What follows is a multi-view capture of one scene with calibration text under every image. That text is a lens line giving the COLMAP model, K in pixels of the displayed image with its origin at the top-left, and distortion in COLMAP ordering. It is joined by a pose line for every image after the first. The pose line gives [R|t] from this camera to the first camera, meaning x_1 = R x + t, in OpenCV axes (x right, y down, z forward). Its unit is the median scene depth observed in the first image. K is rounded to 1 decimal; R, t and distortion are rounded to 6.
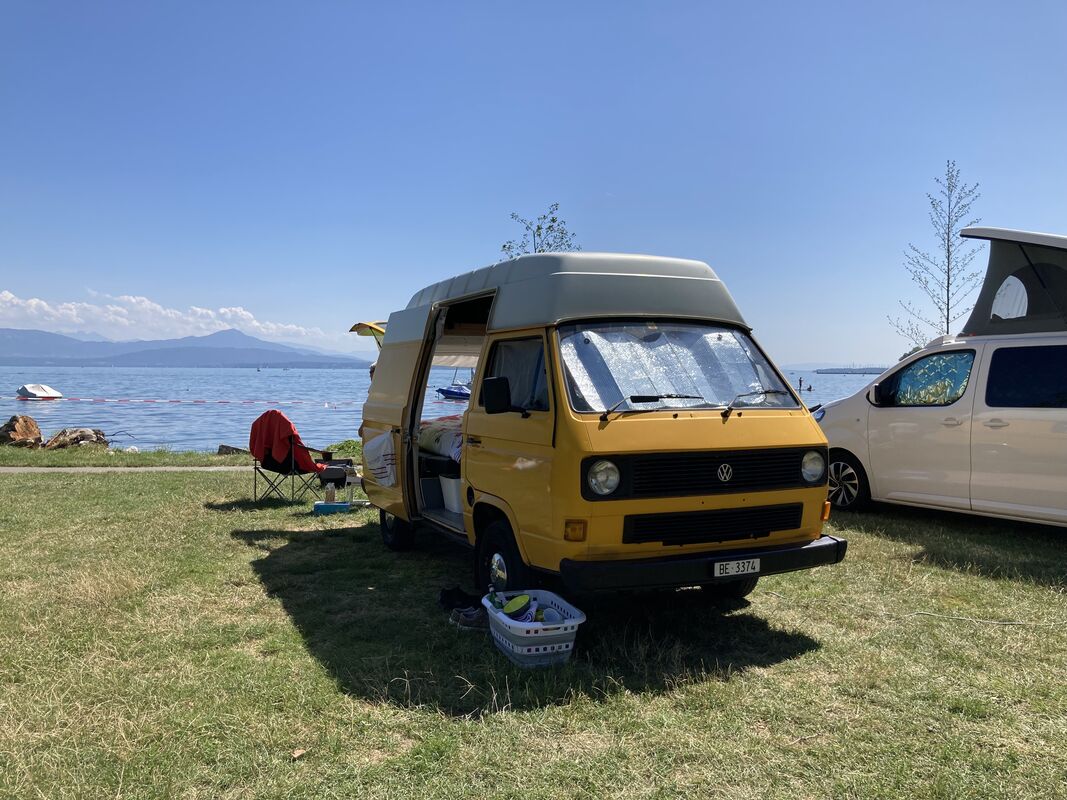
lens RADIAL K [[876.0, 0, 536.6], [0, 876.0, 397.7], [0, 0, 1]] dist [-0.006297, 0.003122]
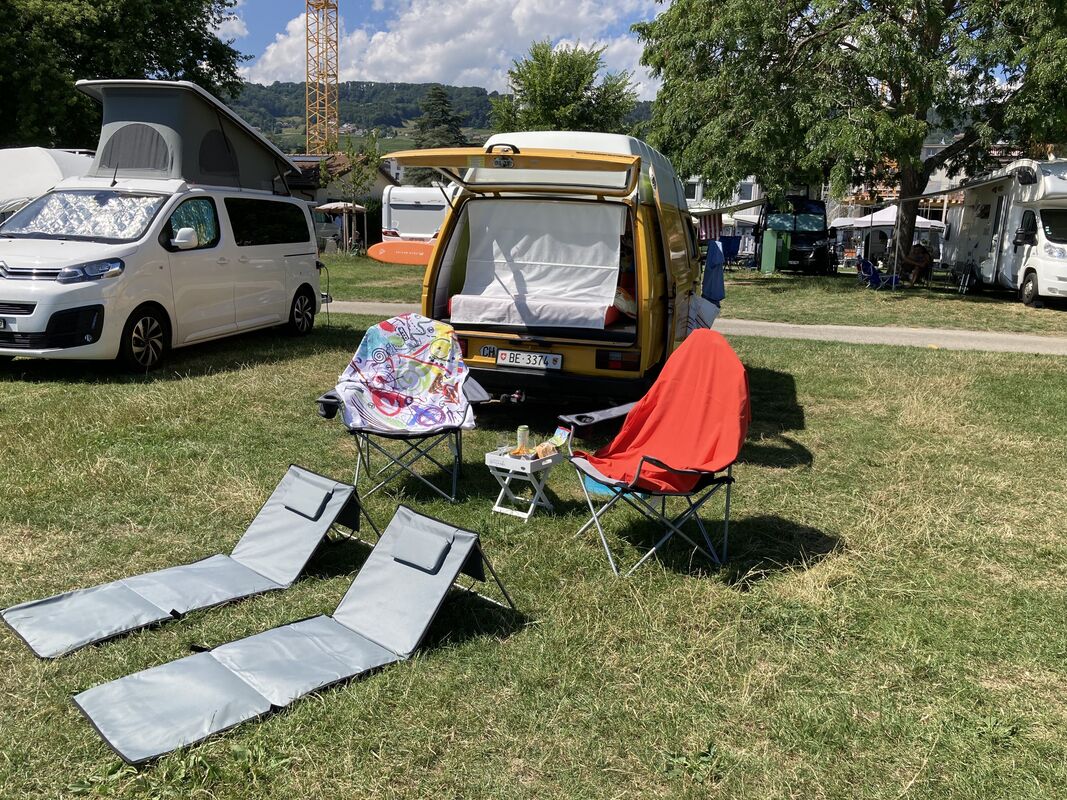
lens RADIAL K [[876.0, 0, 532.3], [0, 876.0, 398.9], [0, 0, 1]] dist [-0.006297, 0.003122]
pose [[-0.766765, -0.152779, 0.623482, -0.555305], [-0.024468, 0.977515, 0.209441, -0.043855], [-0.641461, 0.145337, -0.753263, 1.527901]]
